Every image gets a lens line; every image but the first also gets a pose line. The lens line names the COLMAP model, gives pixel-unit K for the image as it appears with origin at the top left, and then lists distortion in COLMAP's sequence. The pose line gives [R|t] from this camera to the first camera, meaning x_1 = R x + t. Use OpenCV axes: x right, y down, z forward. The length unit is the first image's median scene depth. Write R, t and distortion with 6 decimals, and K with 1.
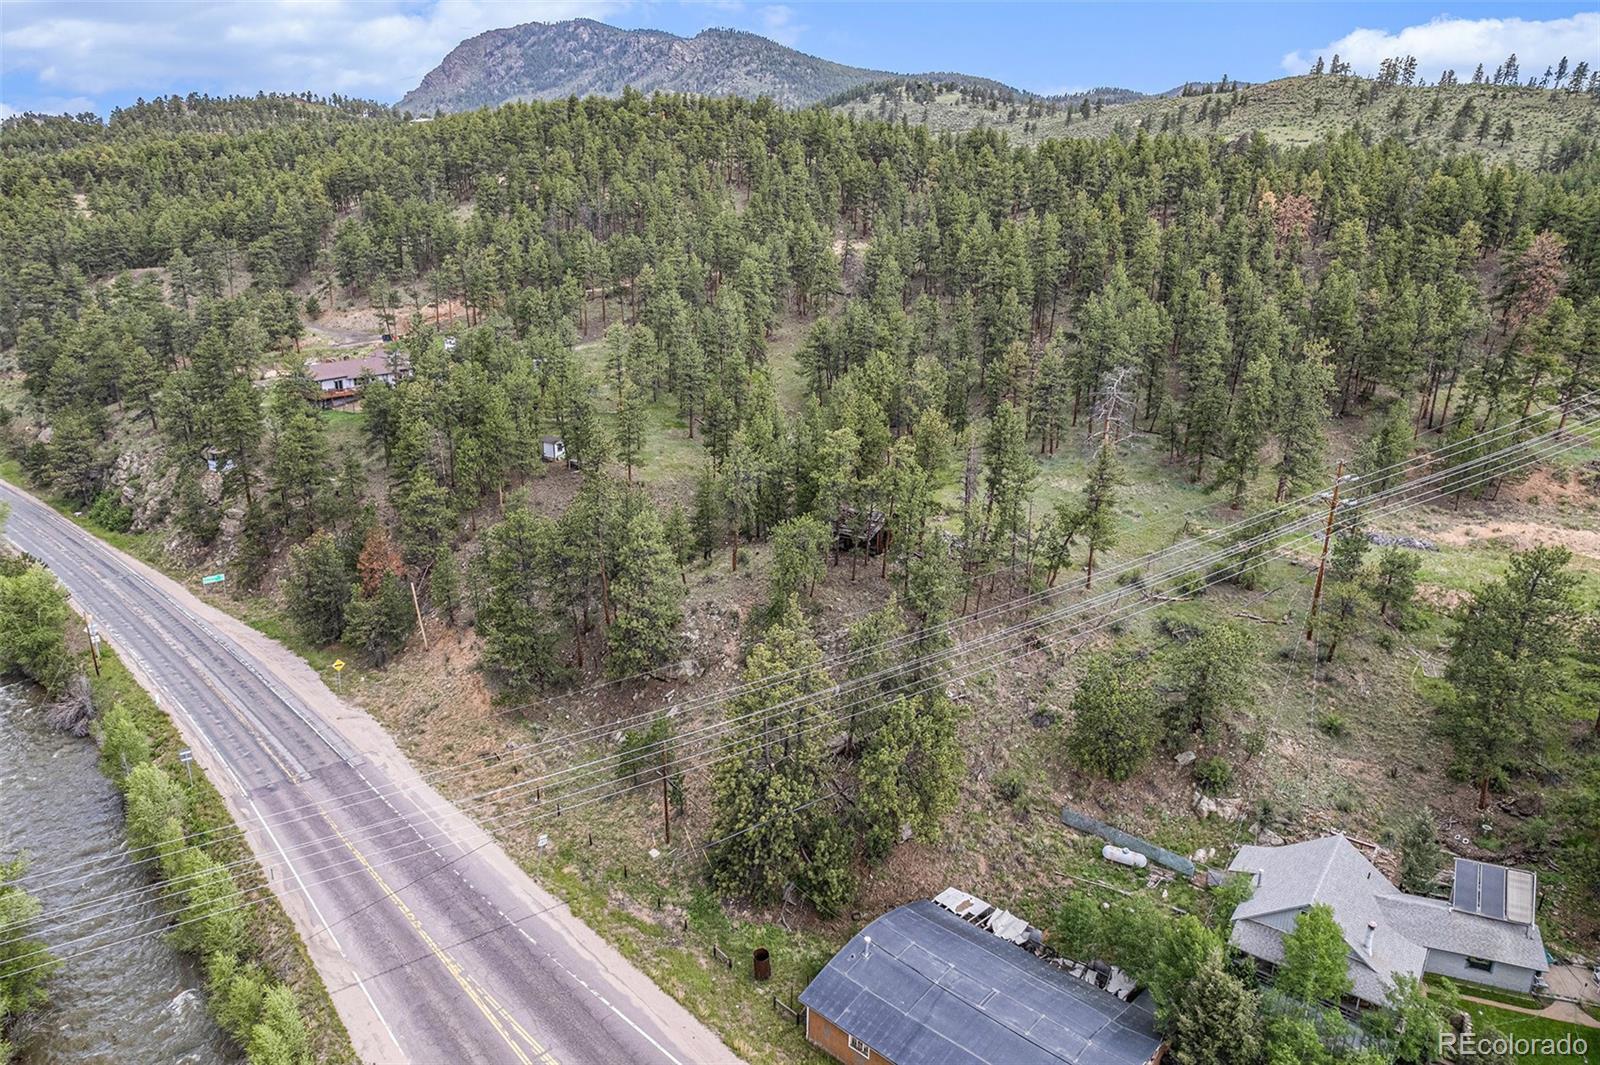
lens RADIAL K [[1029.1, 0, 795.7], [0, 1029.1, 528.3], [0, 0, 1]] dist [-0.085050, 0.080850]
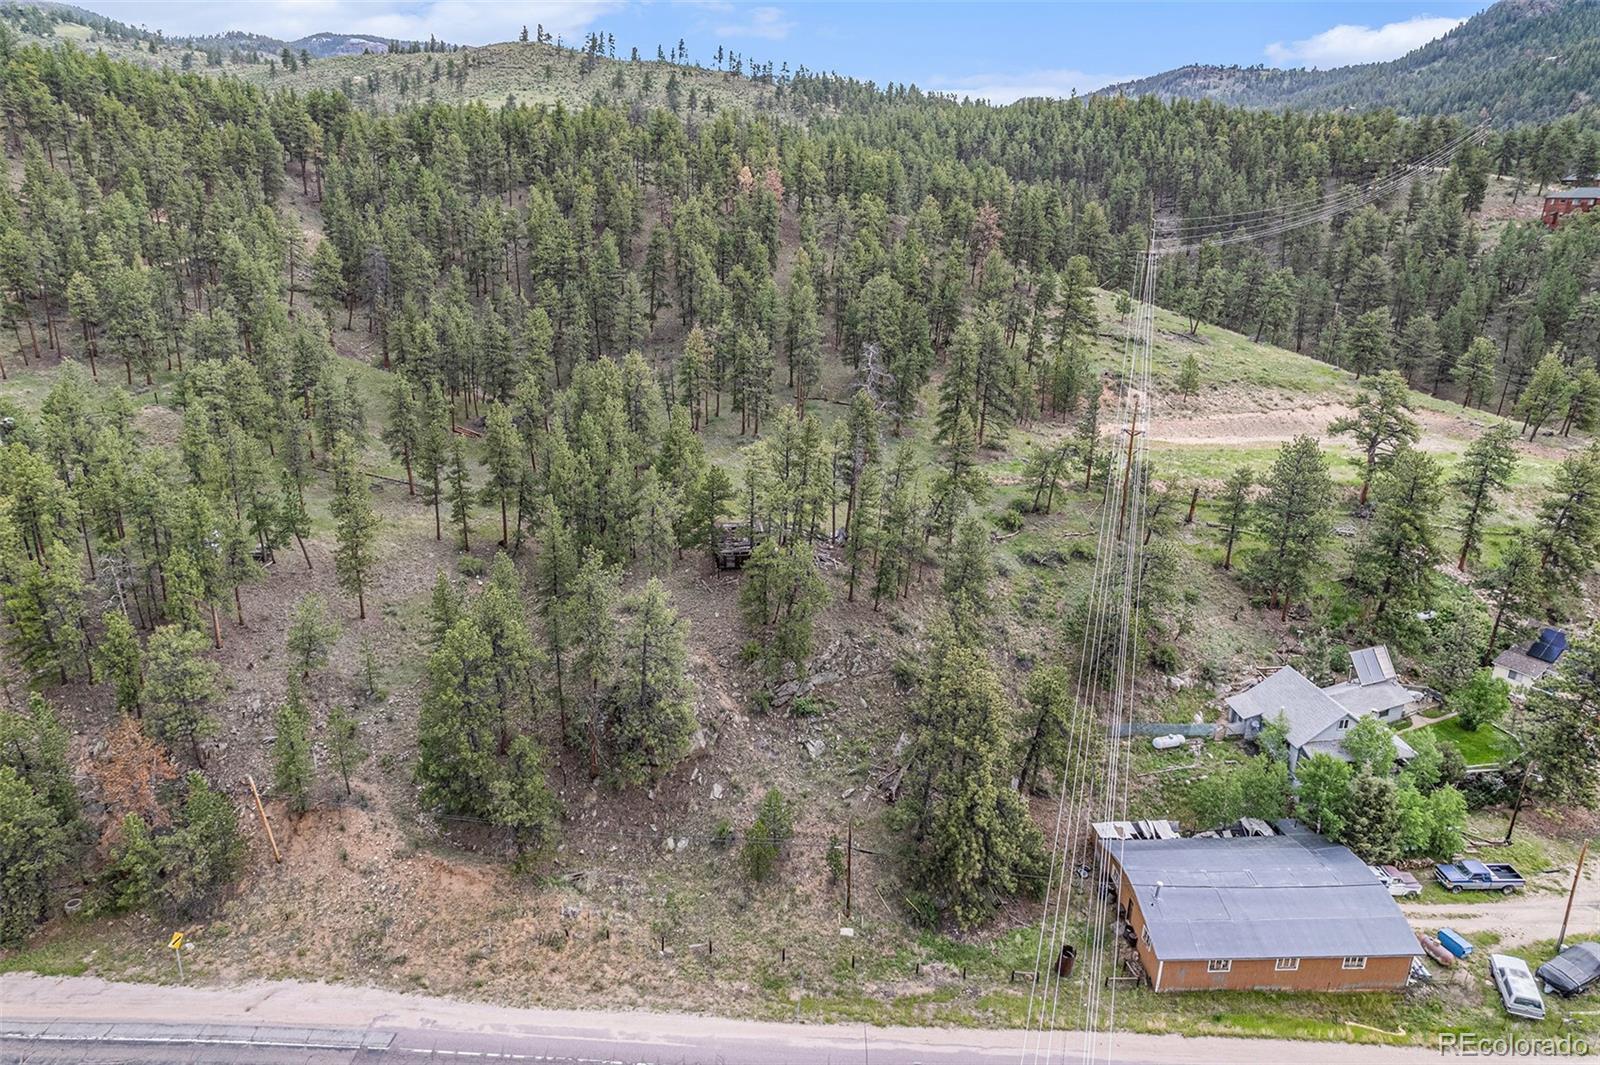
lens RADIAL K [[1026.4, 0, 797.5], [0, 1026.4, 535.6], [0, 0, 1]] dist [-0.092932, 0.085078]
pose [[0.721796, -0.231625, 0.652197, -0.582337], [0.200375, 0.971915, 0.123414, -0.126909], [-0.662465, 0.041604, 0.747936, 0.285025]]
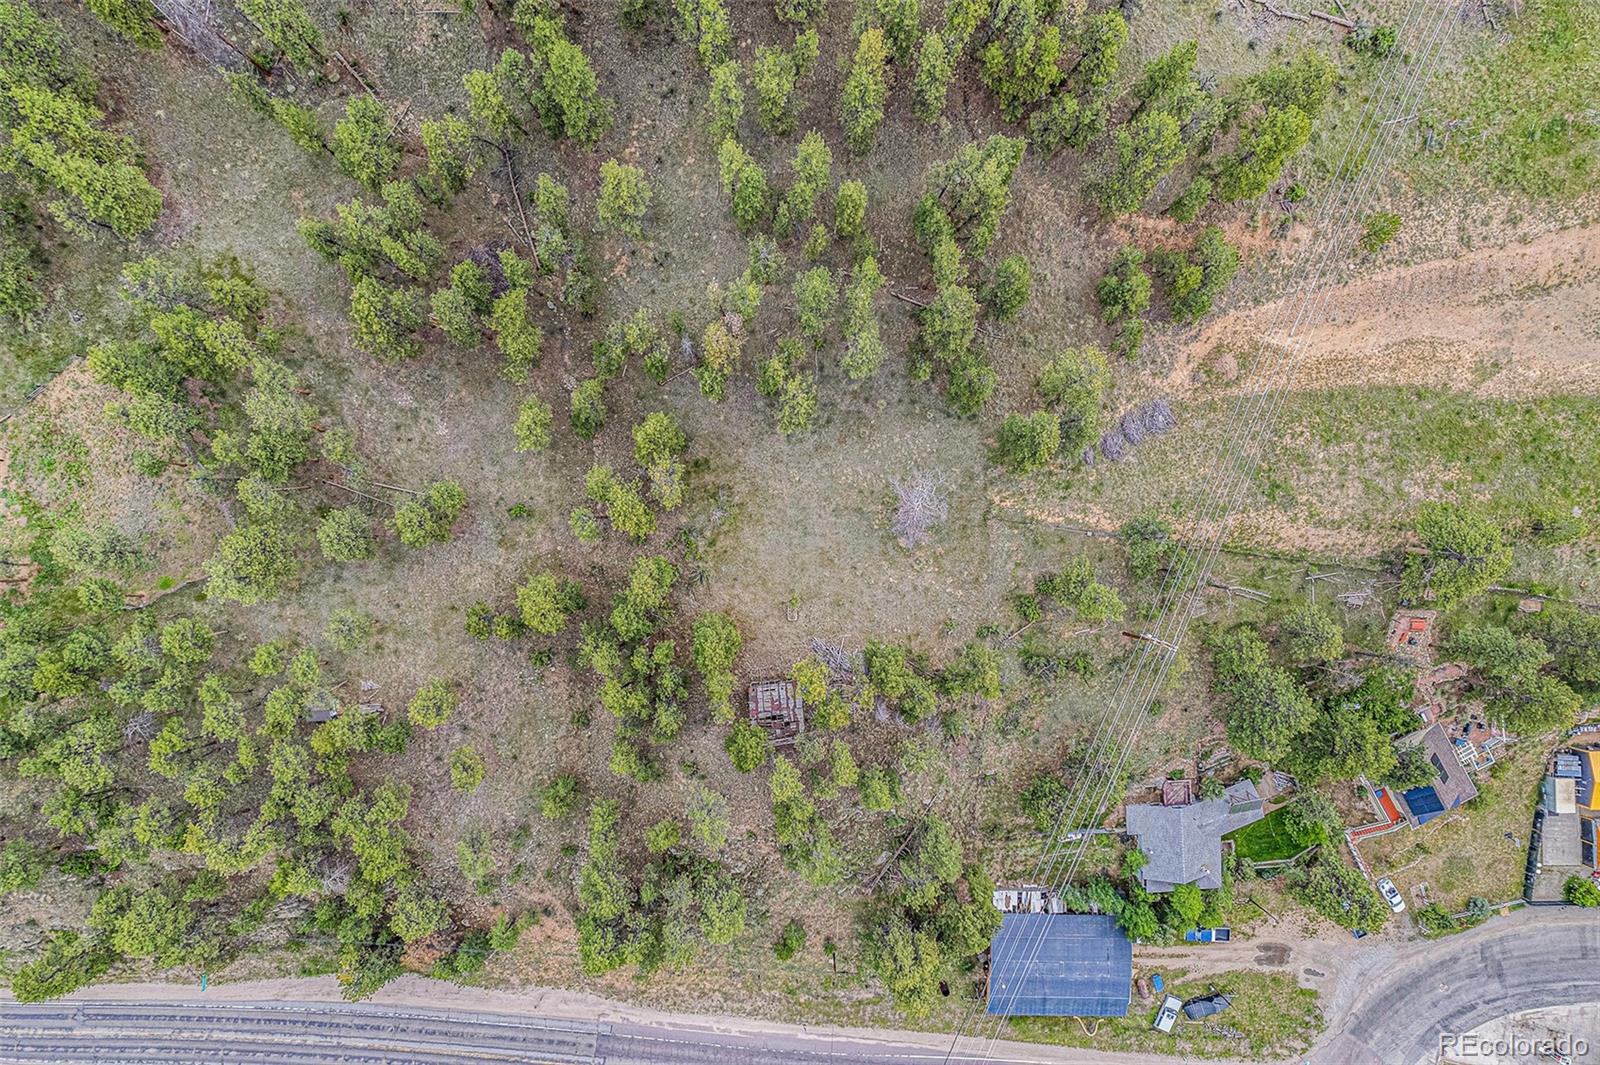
lens RADIAL K [[1029.1, 0, 795.7], [0, 1029.1, 528.3], [0, 0, 1]] dist [-0.085050, 0.080850]
pose [[0.758458, -0.651720, 0.001232, 0.240095], [0.199384, 0.233837, 0.951612, -1.251221], [-0.620473, -0.721513, 0.307298, 0.886510]]
